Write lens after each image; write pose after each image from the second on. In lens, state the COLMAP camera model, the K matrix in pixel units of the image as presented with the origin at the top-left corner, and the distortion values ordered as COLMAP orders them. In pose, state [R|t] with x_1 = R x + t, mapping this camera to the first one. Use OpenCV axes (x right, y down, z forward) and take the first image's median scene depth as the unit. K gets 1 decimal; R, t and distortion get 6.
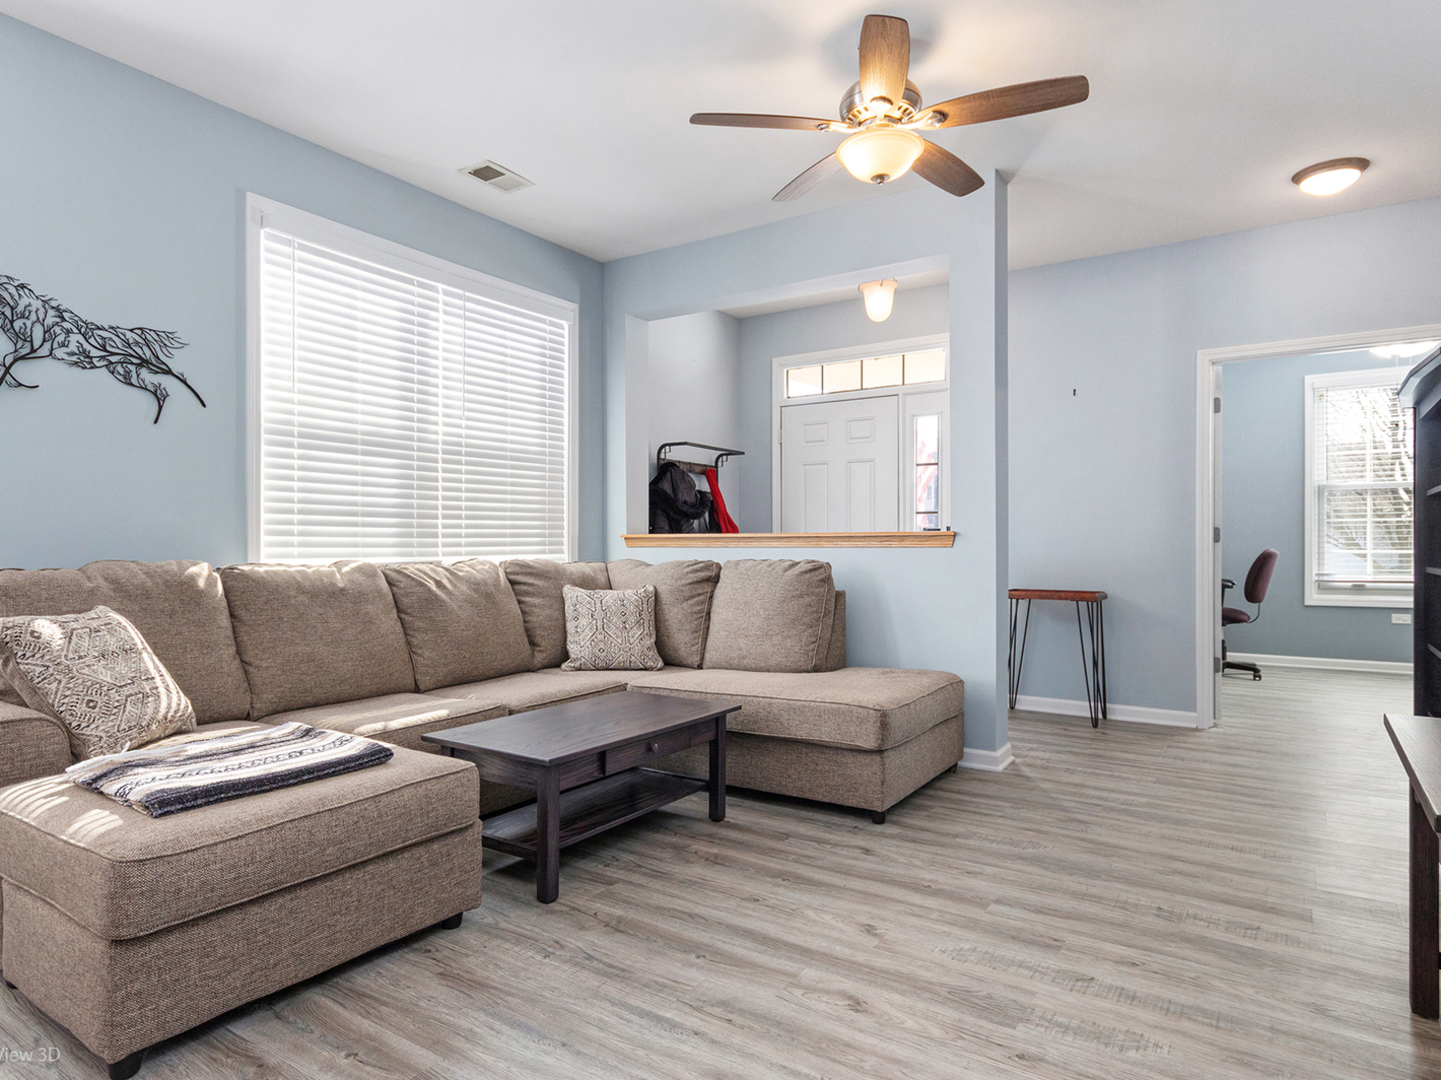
lens RADIAL K [[861.9, 0, 712.9], [0, 861.9, 544.4], [0, 0, 1]] dist [-0.010668, 0.005302]
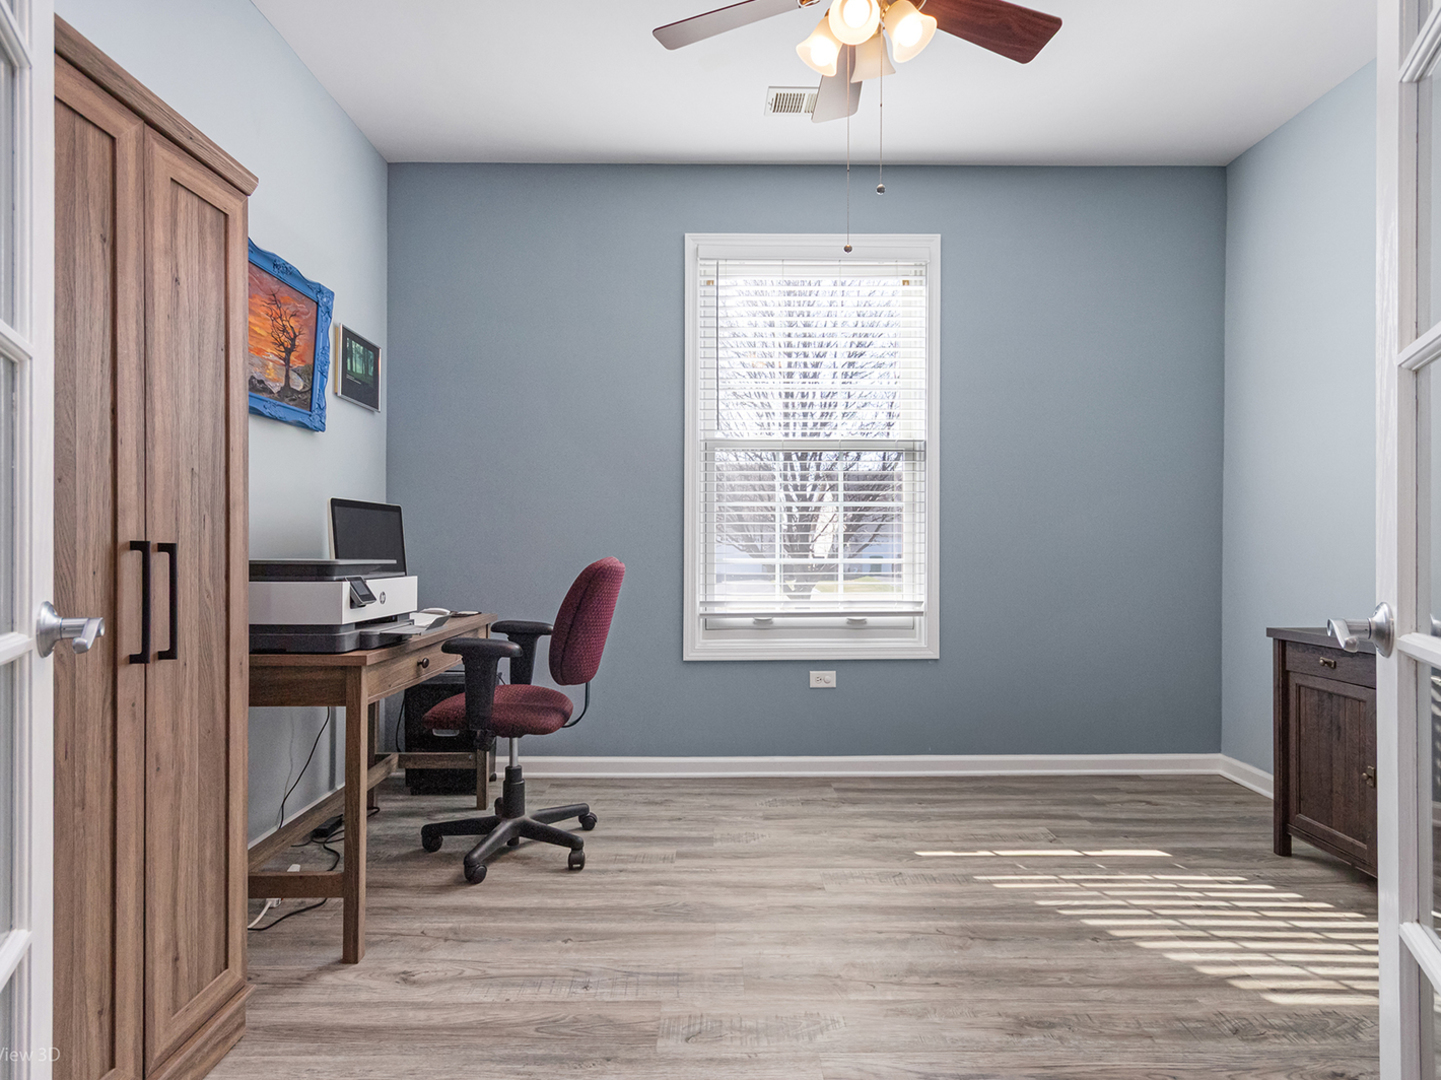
lens RADIAL K [[788.8, 0, 720.0], [0, 788.8, 544.9], [0, 0, 1]] dist [0.019383, 0.000011]
pose [[0.820452, 0.007751, 0.571662, 0.632989], [-0.004219, 0.999963, -0.007503, 0.001890], [-0.571699, 0.003744, 0.820455, 0.864915]]
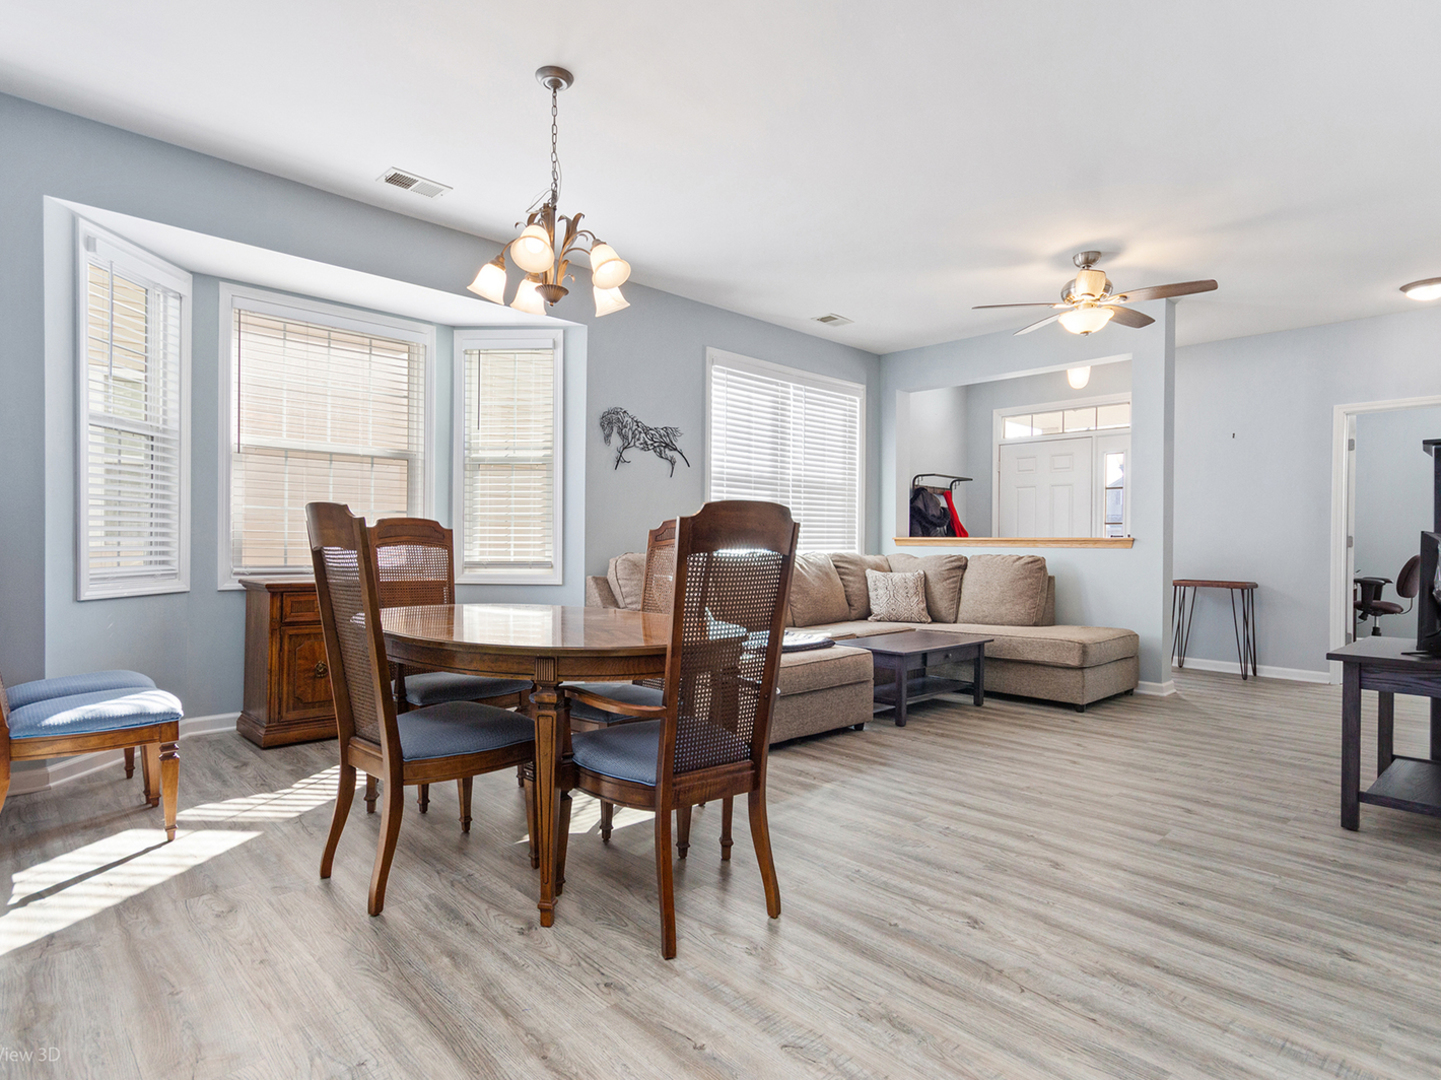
lens RADIAL K [[788.8, 0, 728.7], [0, 788.8, 540.0], [0, 0, 1]] dist [0.019383, 0.000011]
pose [[0.977932, 0.010234, -0.208675, -0.121785], [-0.011057, 0.999935, -0.002777, 0.000449], [0.208633, 0.005023, 0.977981, -0.502985]]
